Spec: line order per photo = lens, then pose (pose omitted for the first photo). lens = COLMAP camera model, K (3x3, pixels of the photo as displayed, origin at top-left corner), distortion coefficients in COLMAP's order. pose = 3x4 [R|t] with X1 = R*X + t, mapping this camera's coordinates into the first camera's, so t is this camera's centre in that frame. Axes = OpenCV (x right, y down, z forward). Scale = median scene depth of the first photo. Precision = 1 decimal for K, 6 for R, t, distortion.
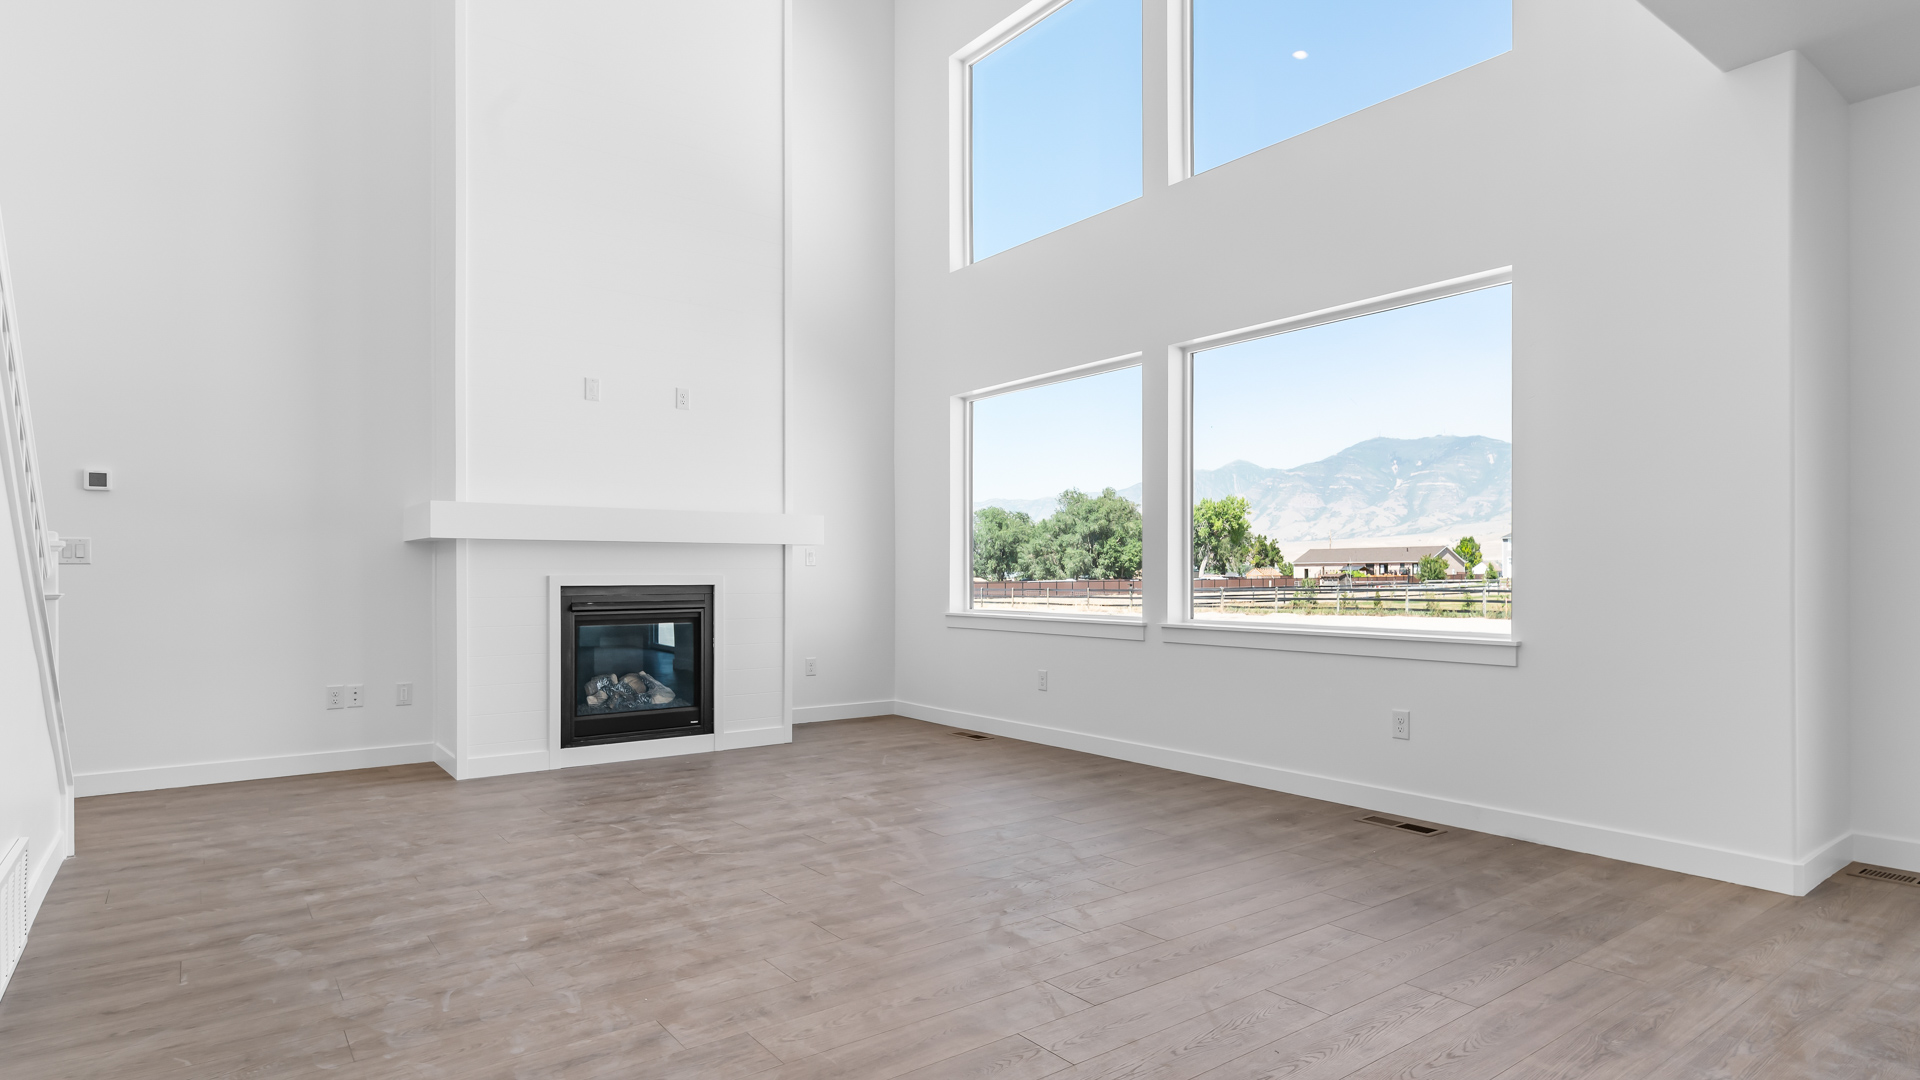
lens RADIAL K [[1028.0, 0, 971.5], [0, 1028.0, 547.1], [0, 0, 1]] dist [-0.004013, 0.000058]
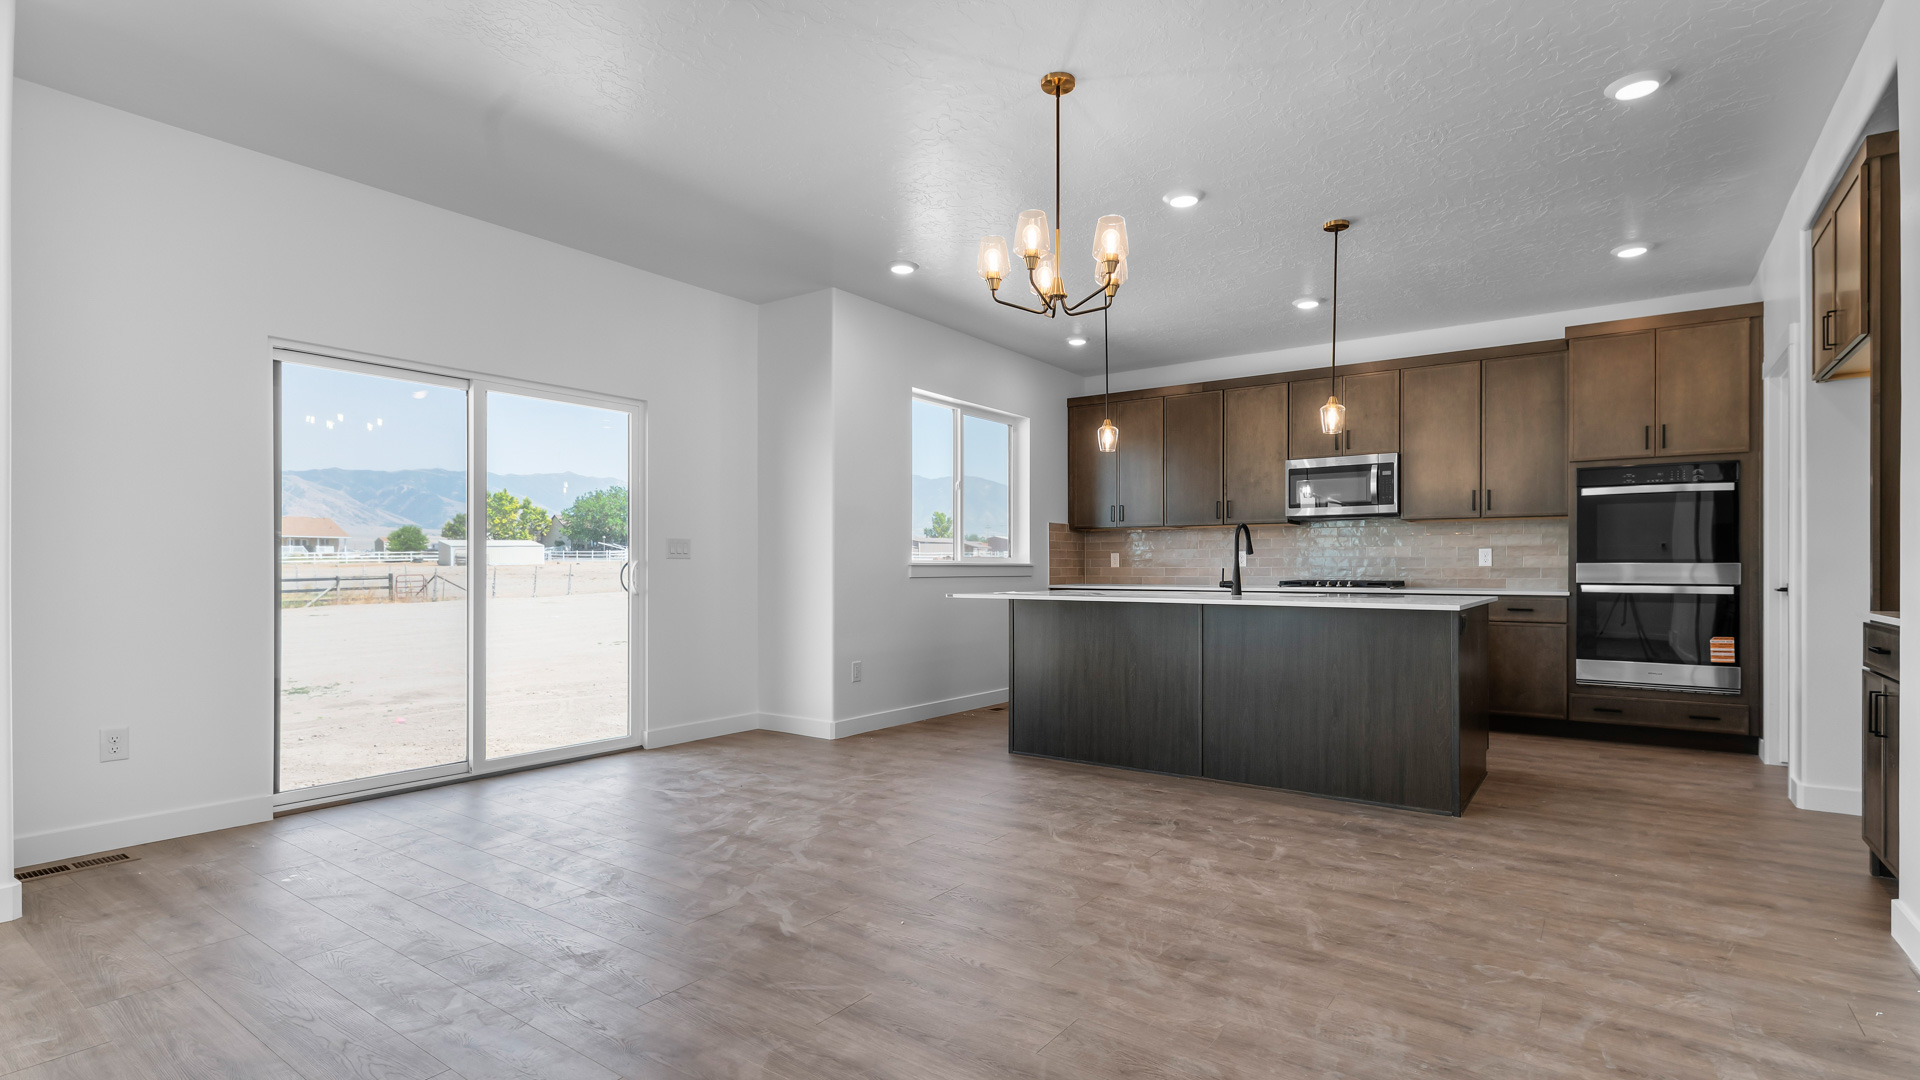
lens RADIAL K [[907.0, 0, 972.0], [0, 907.0, 566.8], [0, 0, 1]] dist [0.000296, -0.000407]
pose [[-0.299185, 0.001951, 0.954193, -0.184838], [-0.023975, 0.999667, -0.009561, 0.009856], [-0.953894, -0.025738, -0.299038, 0.353377]]
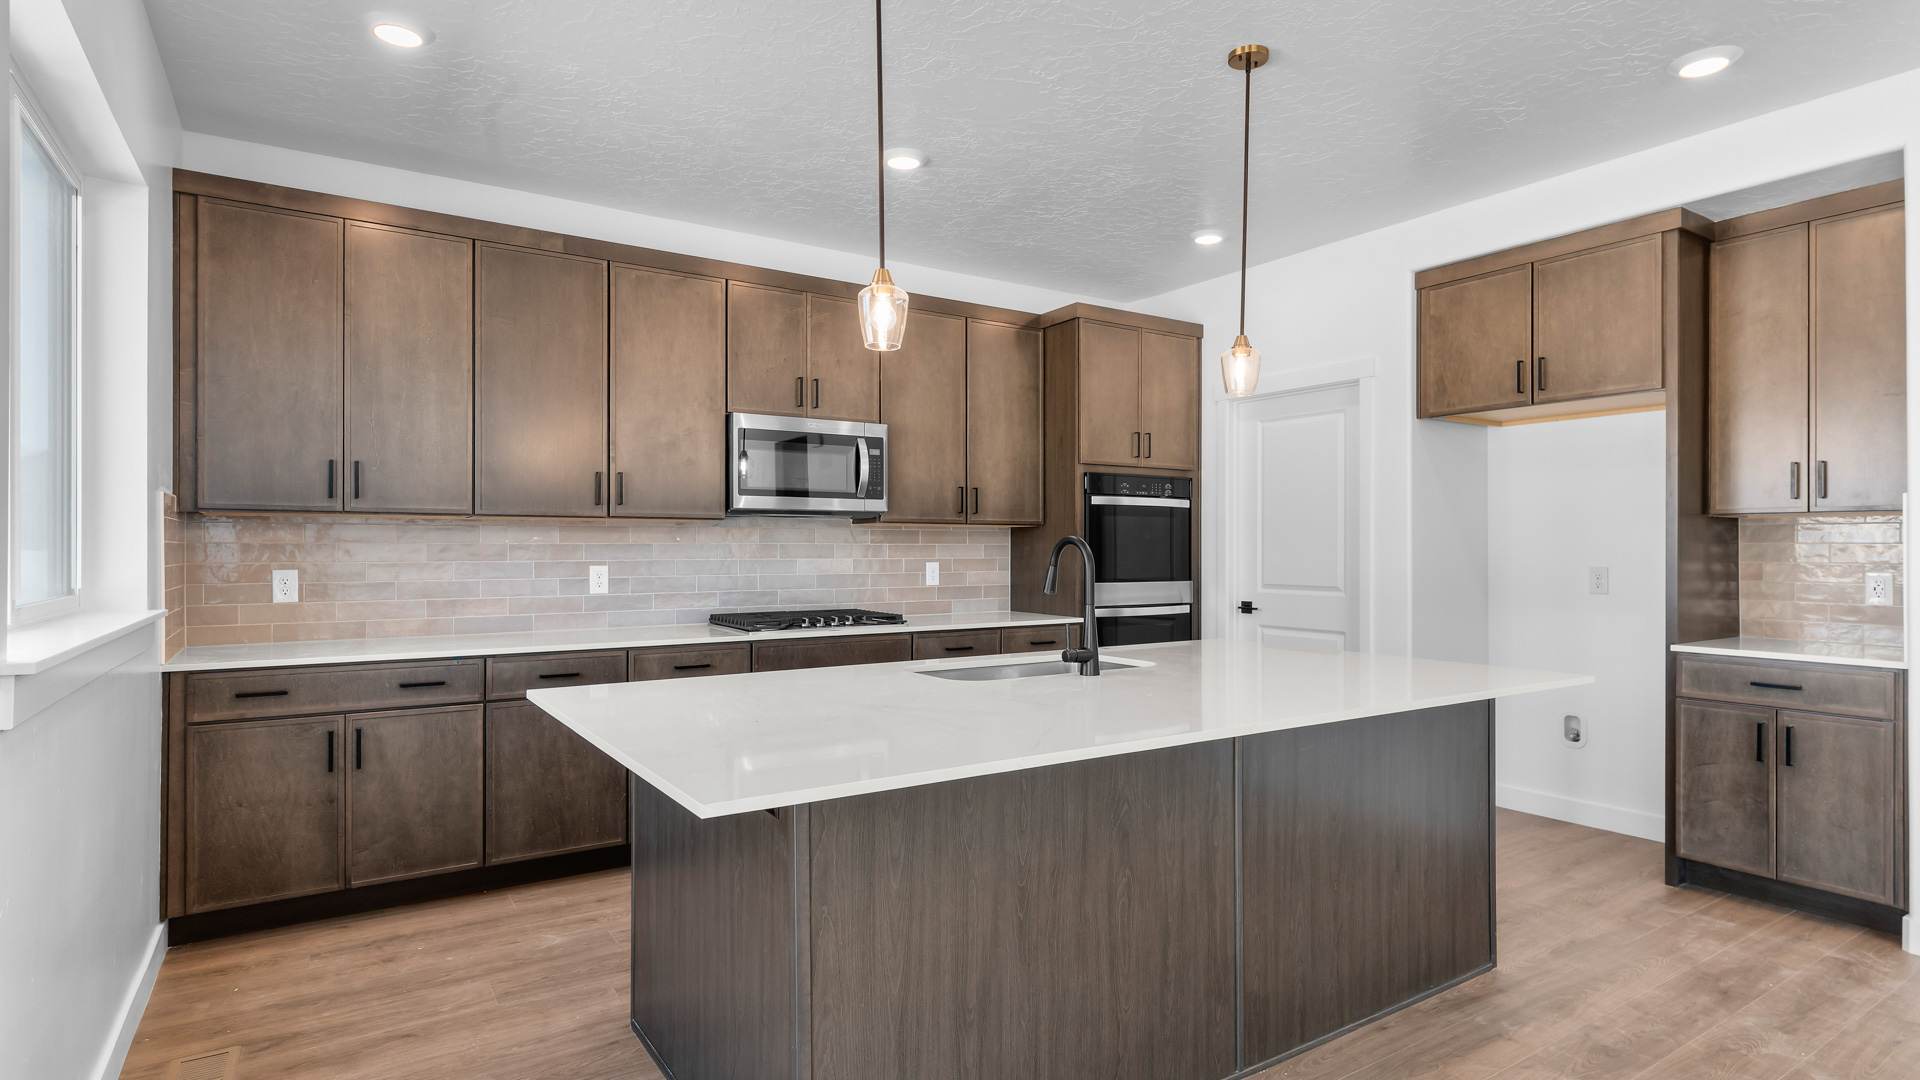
lens RADIAL K [[985.9, 0, 964.3], [0, 985.9, 546.9], [0, 0, 1]] dist [0.001573, 0.001011]
pose [[-0.998154, 0.000627, 0.060723, 0.894689], [-0.000913, 0.999679, -0.025337, -0.043365], [-0.060719, -0.025346, -0.997833, 0.346355]]
